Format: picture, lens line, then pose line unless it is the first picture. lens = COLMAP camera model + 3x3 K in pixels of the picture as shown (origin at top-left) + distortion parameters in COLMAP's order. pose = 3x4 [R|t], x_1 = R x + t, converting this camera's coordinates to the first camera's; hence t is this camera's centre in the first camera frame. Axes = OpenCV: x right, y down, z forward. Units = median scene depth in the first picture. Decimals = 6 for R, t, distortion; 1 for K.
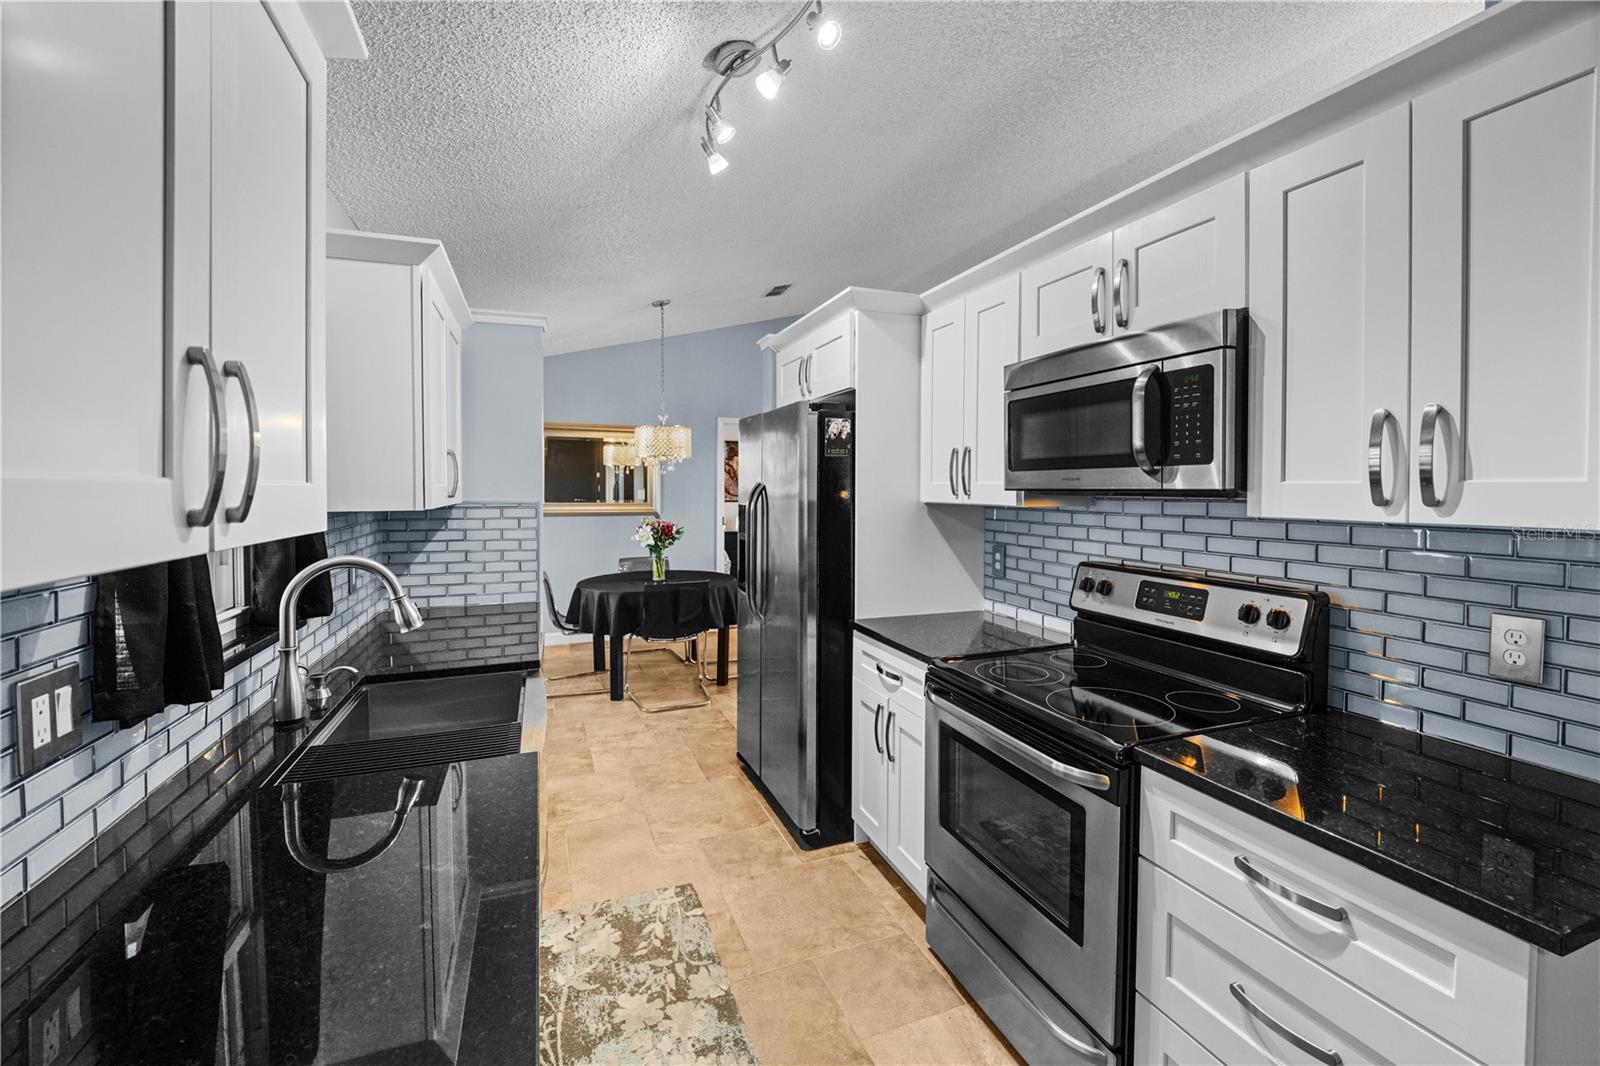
lens RADIAL K [[685.6, 0, 811.3], [0, 685.6, 488.0], [0, 0, 1]] dist [0.014766, -0.001888]
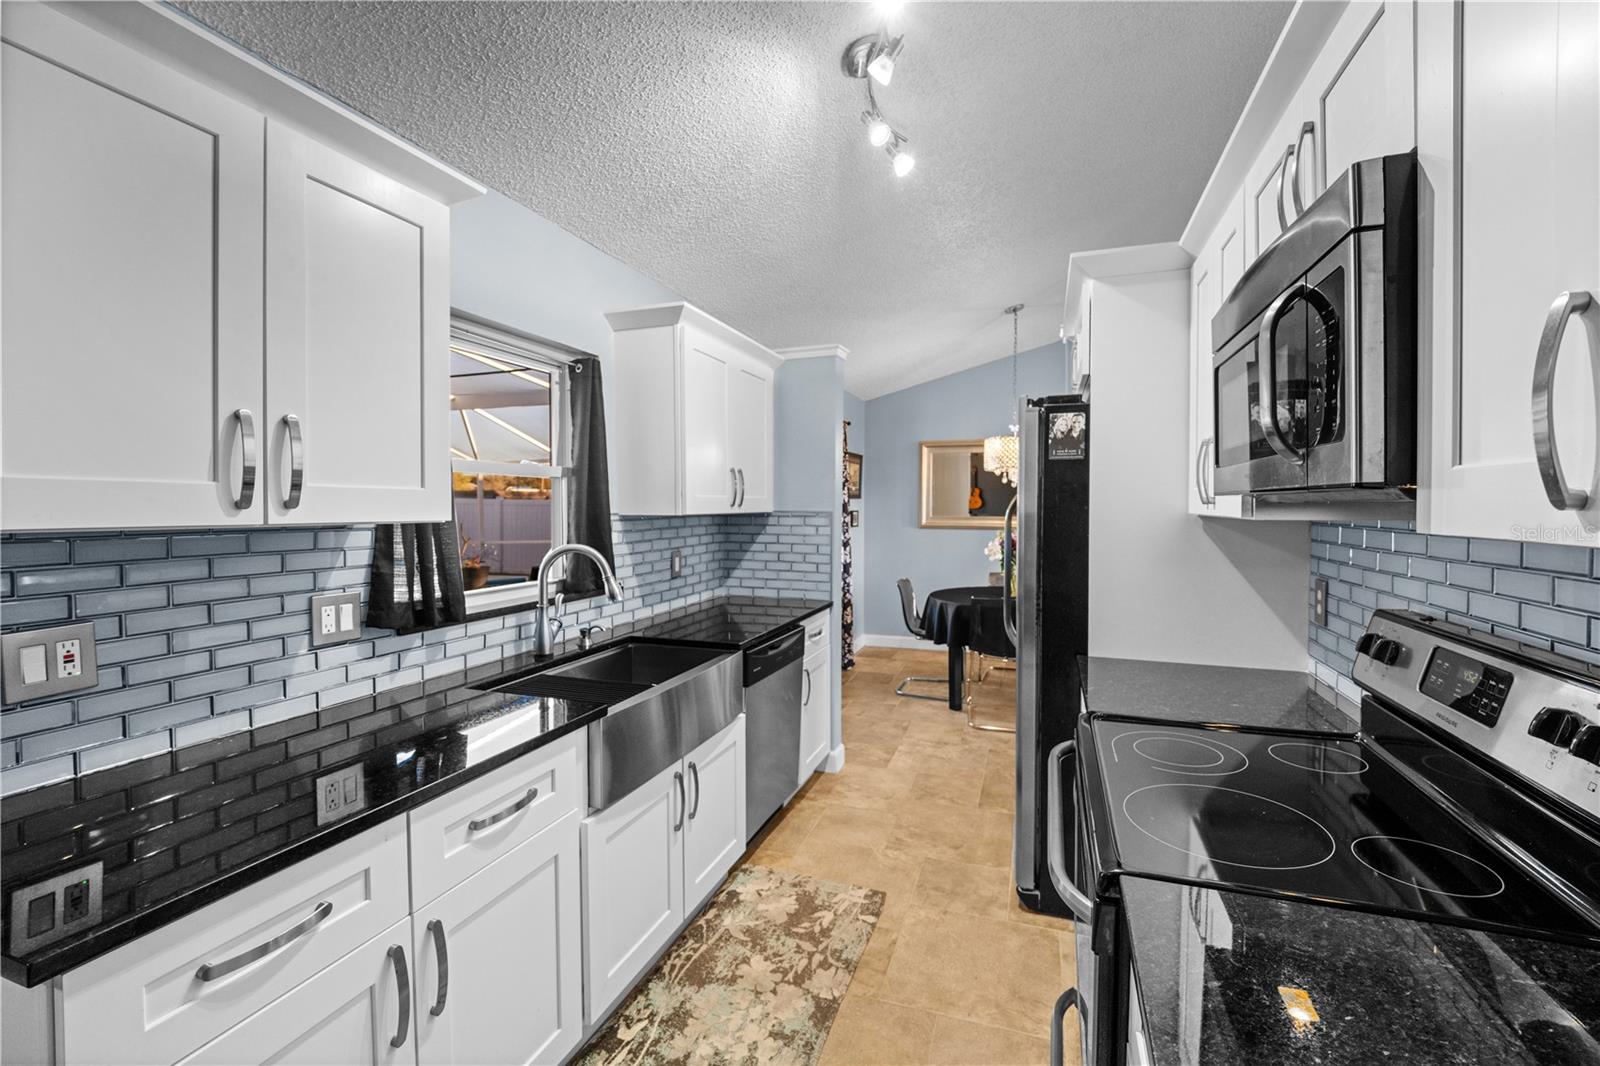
lens RADIAL K [[685.6, 0, 816.8], [0, 685.6, 506.9], [0, 0, 1]] dist [0.014766, -0.001888]
pose [[0.759382, 0.002736, -0.650640, 0.414348], [-0.001599, 0.999996, 0.002340, 0.013346], [0.650643, -0.000737, 0.759383, 0.185328]]
